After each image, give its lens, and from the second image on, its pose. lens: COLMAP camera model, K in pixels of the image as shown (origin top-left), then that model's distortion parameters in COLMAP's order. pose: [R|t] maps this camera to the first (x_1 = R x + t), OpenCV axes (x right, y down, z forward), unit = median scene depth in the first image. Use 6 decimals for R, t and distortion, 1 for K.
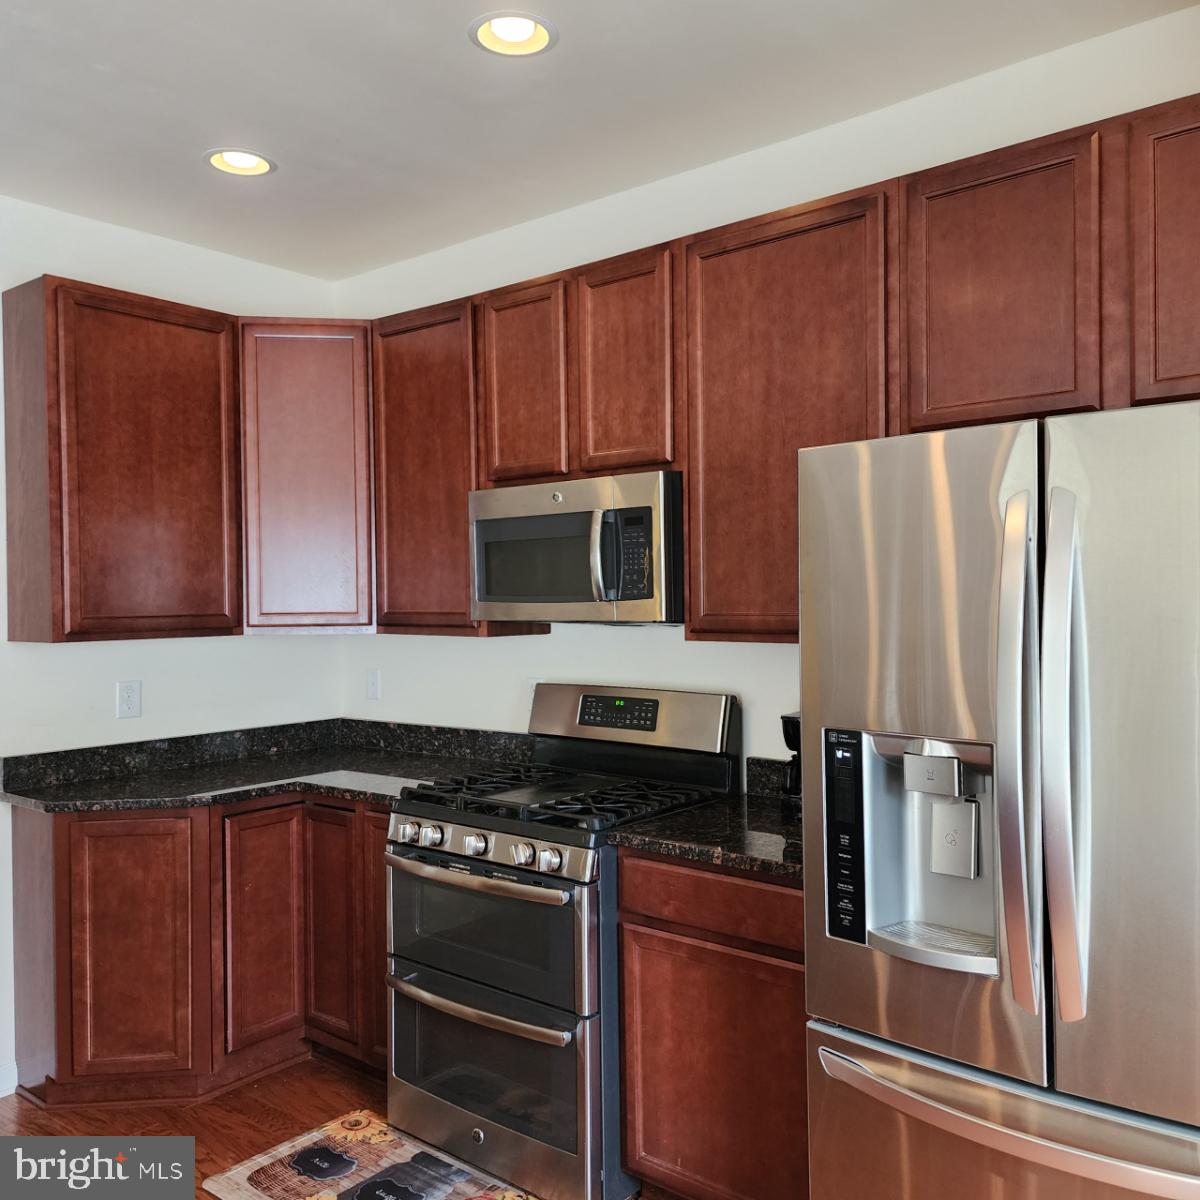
lens RADIAL K [[1076.9, 0, 599.9], [0, 1076.9, 591.4], [0, 0, 1]] dist [0.086874, -0.095259]
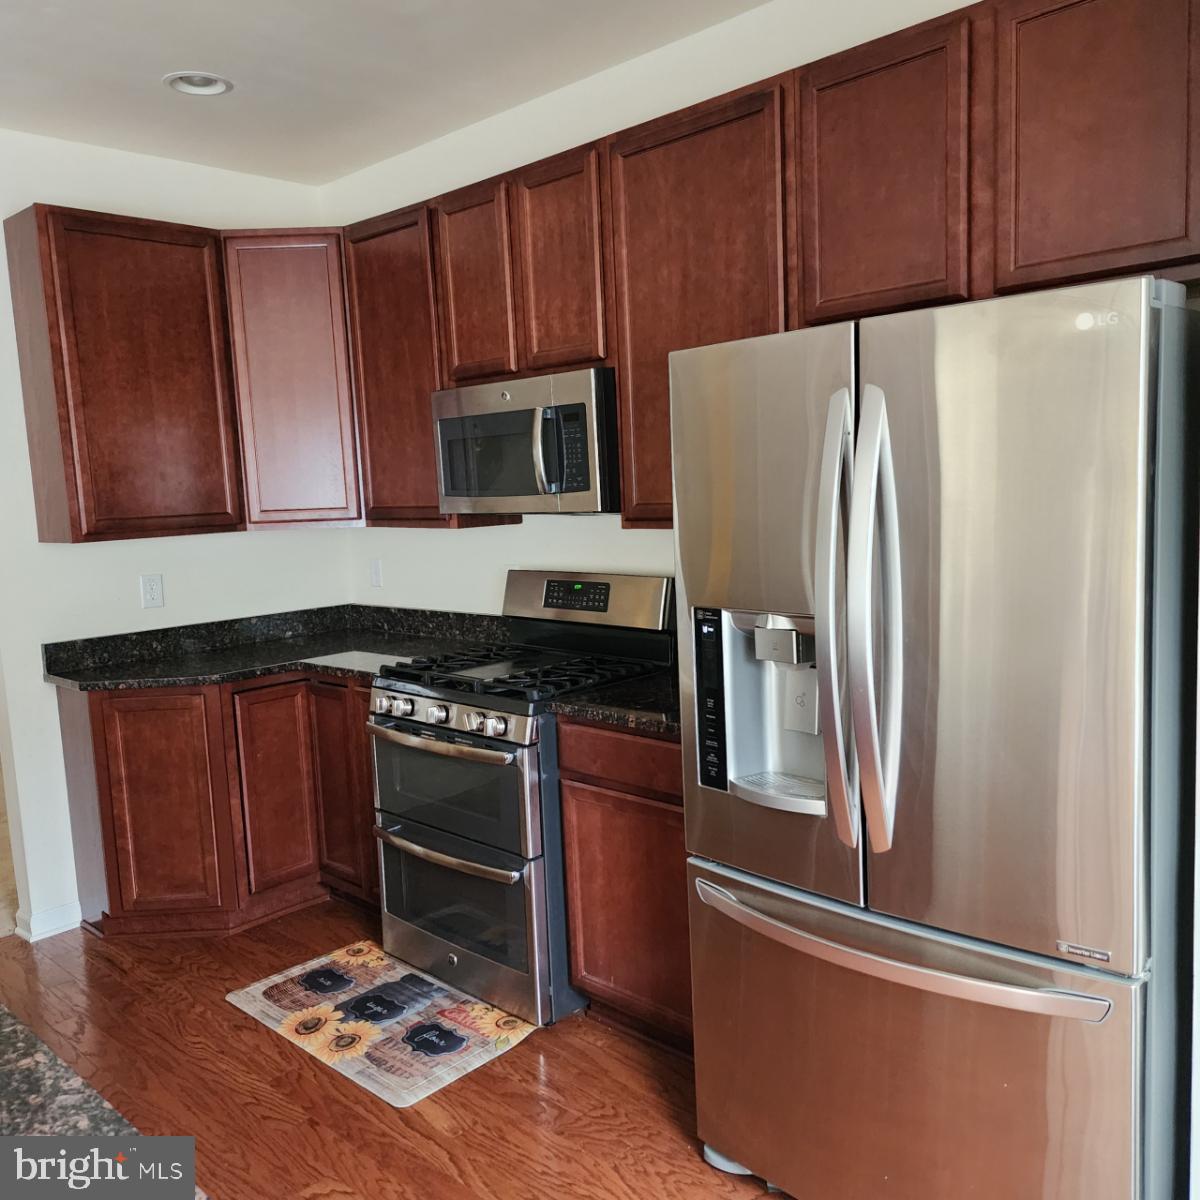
lens RADIAL K [[1104.1, 0, 600.0], [0, 1104.1, 600.0], [0, 0, 1]] dist [0.100793, -0.117450]
pose [[0.994826, -0.021401, -0.099317, 0.153870], [0.033049, 0.992563, 0.117160, -0.012123], [0.096071, -0.119837, 0.988134, -0.096419]]
